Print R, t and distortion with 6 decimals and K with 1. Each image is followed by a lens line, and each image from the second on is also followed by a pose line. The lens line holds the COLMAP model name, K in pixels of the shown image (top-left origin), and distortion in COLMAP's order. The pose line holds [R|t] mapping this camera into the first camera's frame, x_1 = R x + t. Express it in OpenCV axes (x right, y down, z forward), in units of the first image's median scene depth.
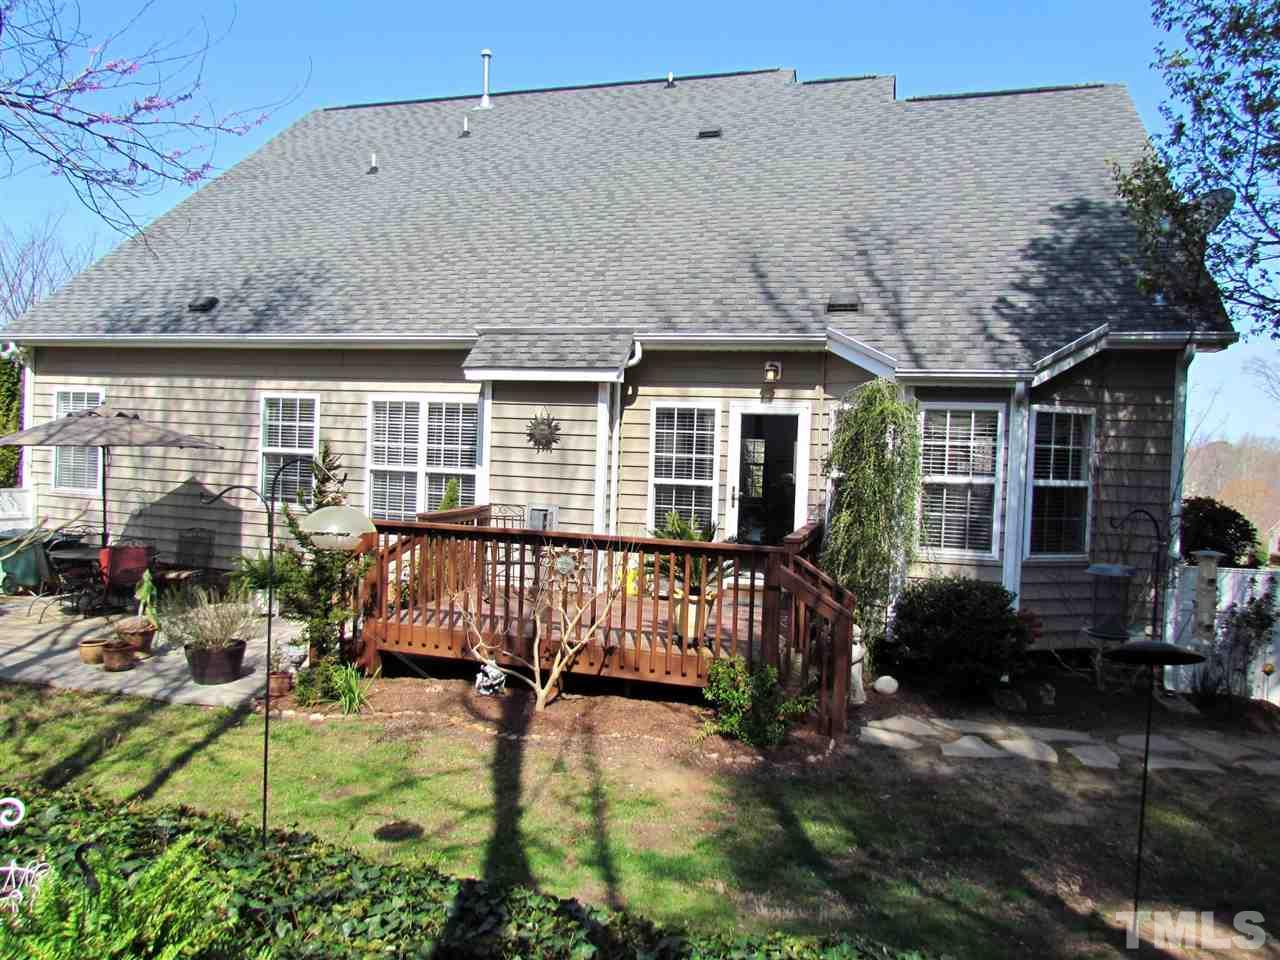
lens RADIAL K [[917.2, 0, 644.5], [0, 917.2, 482.1], [0, 0, 1]] dist [-0.028986, 0.006350]
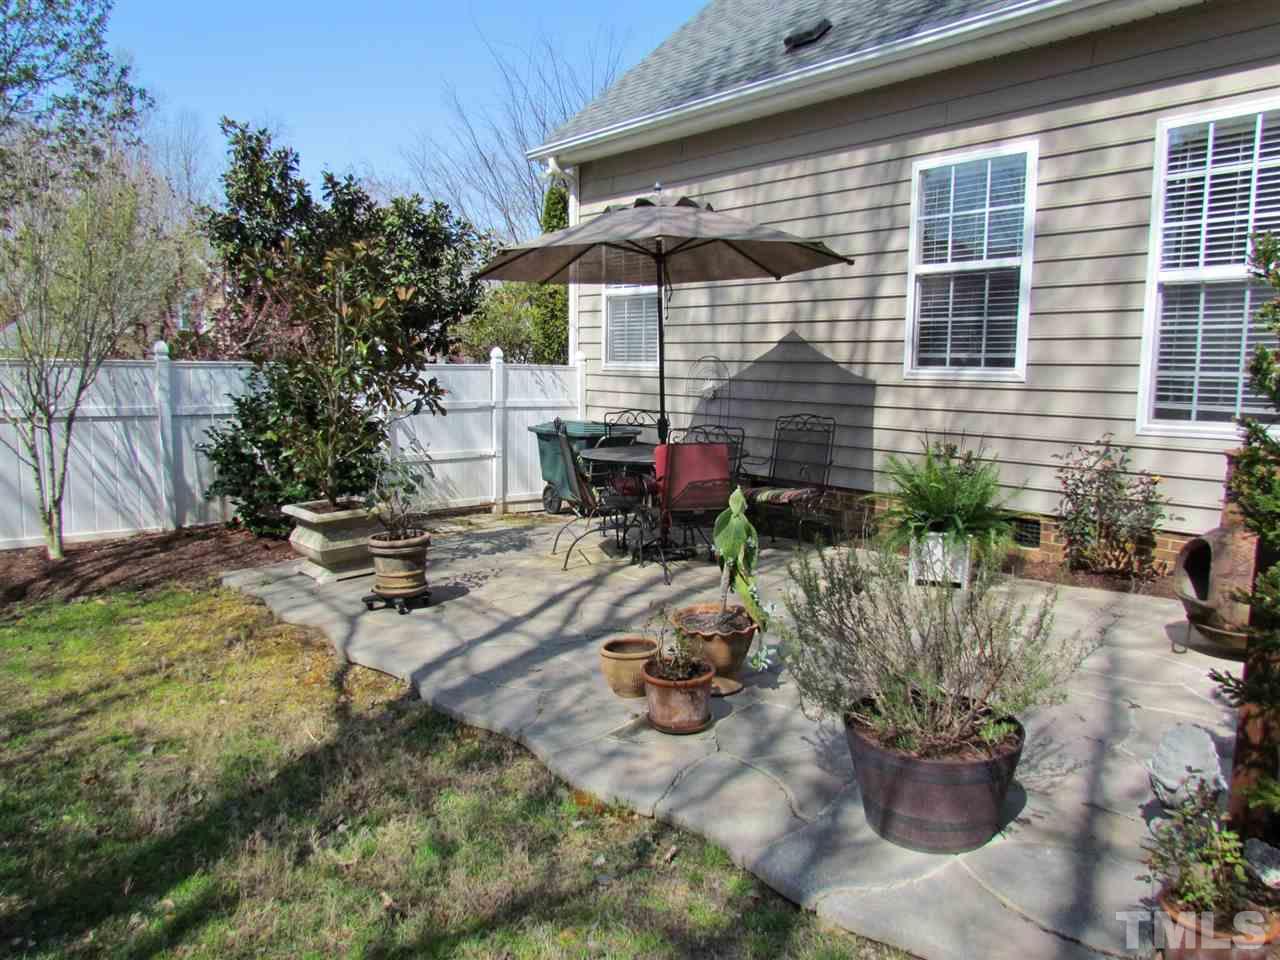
lens RADIAL K [[917.2, 0, 644.5], [0, 917.2, 482.1], [0, 0, 1]] dist [-0.028986, 0.006350]
pose [[0.839144, 0.036693, -0.542670, -0.268974], [0.008981, 0.996651, 0.081278, 0.046258], [0.543835, -0.073078, 0.836004, 0.474464]]
